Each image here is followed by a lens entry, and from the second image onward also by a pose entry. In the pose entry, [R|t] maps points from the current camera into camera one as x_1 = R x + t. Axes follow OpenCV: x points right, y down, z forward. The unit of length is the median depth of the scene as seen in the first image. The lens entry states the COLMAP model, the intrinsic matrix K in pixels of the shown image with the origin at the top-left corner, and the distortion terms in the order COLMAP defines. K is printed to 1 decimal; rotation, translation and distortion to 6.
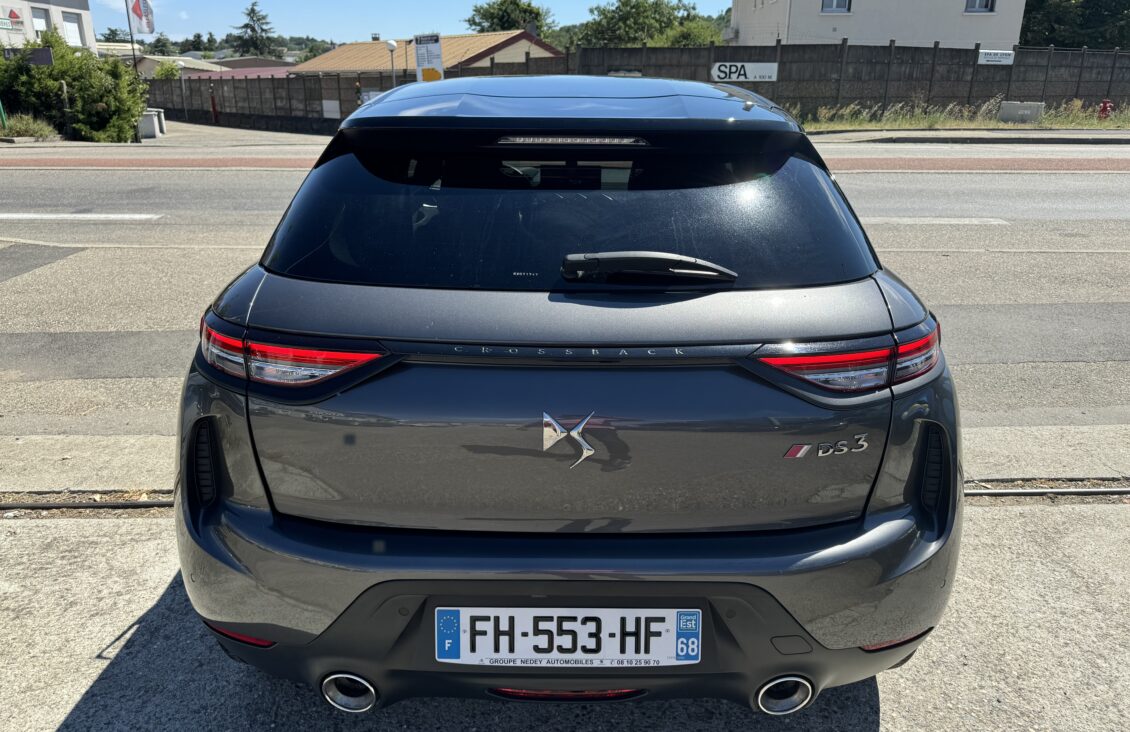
lens RADIAL K [[804.8, 0, 563.5], [0, 804.8, 368.1], [0, 0, 1]] dist [0.022301, -0.033491]
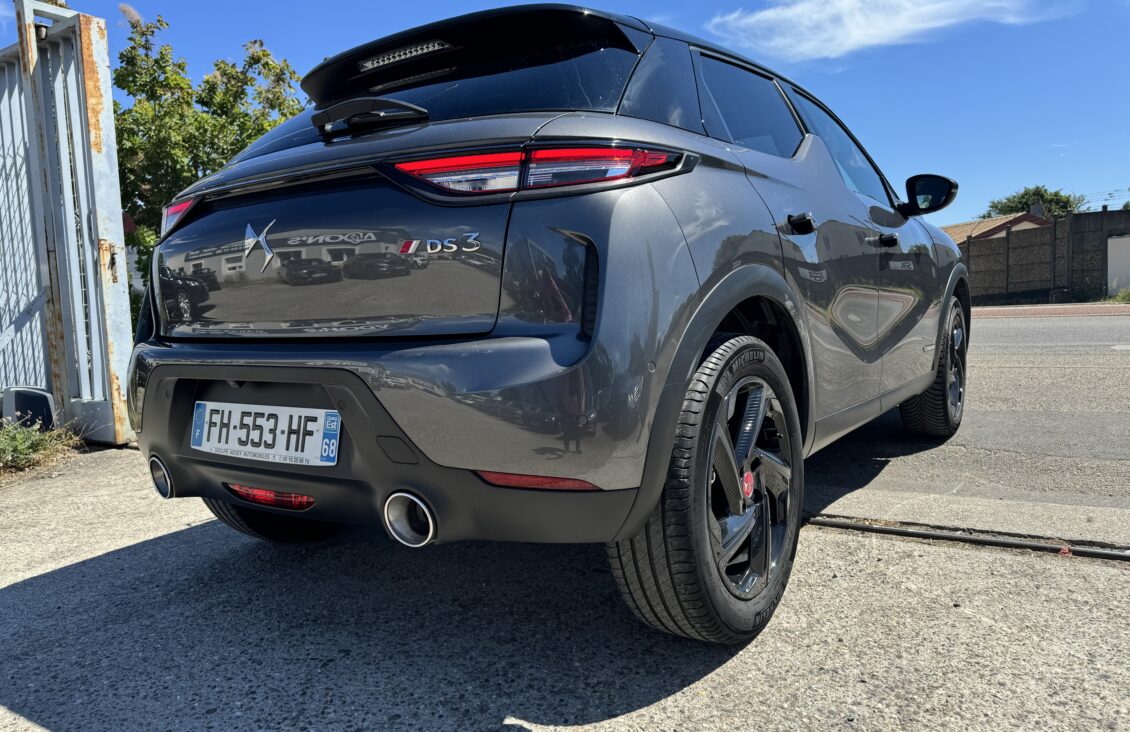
lens RADIAL K [[804.8, 0, 561.4], [0, 804.8, 362.5], [0, 0, 1]] dist [0.022301, -0.033491]
pose [[0.819978, 0.002718, -0.572389, 0.487532], [-0.147715, 0.967121, -0.207018, 0.201875], [0.553007, 0.254301, 0.793420, 0.157918]]
